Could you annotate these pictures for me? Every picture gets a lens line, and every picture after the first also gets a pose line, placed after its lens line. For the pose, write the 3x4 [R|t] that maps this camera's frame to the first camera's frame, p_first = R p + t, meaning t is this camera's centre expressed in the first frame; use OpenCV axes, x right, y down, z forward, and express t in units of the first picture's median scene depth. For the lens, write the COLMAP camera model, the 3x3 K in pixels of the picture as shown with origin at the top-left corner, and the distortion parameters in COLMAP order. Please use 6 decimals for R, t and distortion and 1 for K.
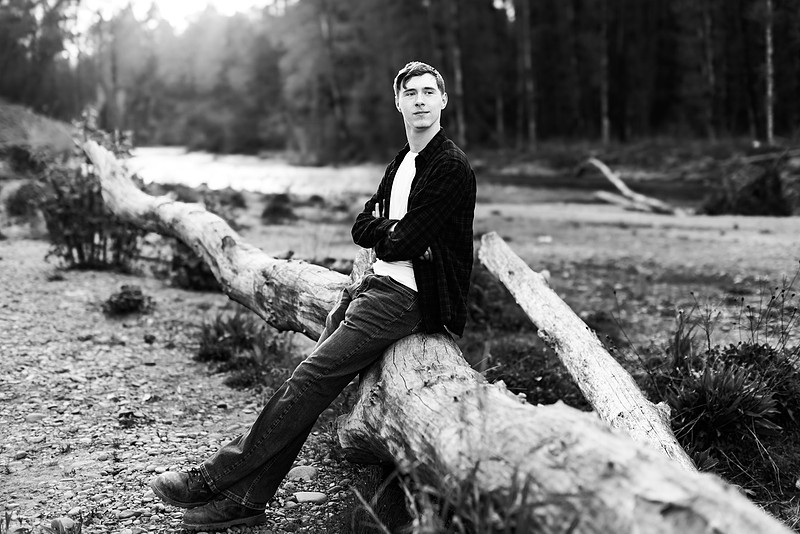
lens RADIAL K [[1153.0, 0, 400.0], [0, 1153.0, 267.0], [0, 0, 1]] dist [0.019866, 0.024793]
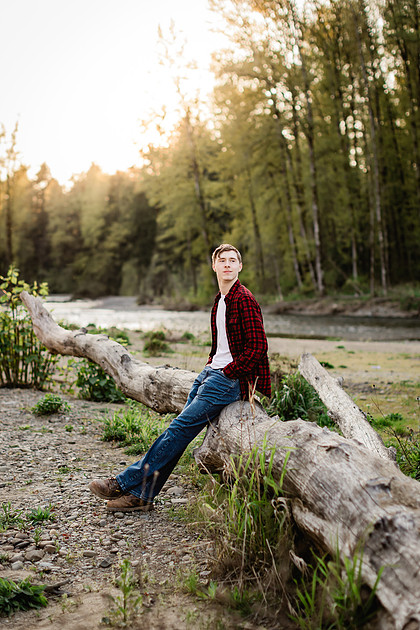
lens RADIAL K [[1150.0, 0, 210.0], [0, 1150.0, 315.0], [0, 0, 1]] dist [-0.017678, -0.014786]
pose [[0.998384, -0.007933, -0.056279, 0.030124], [0.003210, 0.996501, -0.083519, 0.032358], [0.056745, 0.083203, 0.994916, -0.327212]]
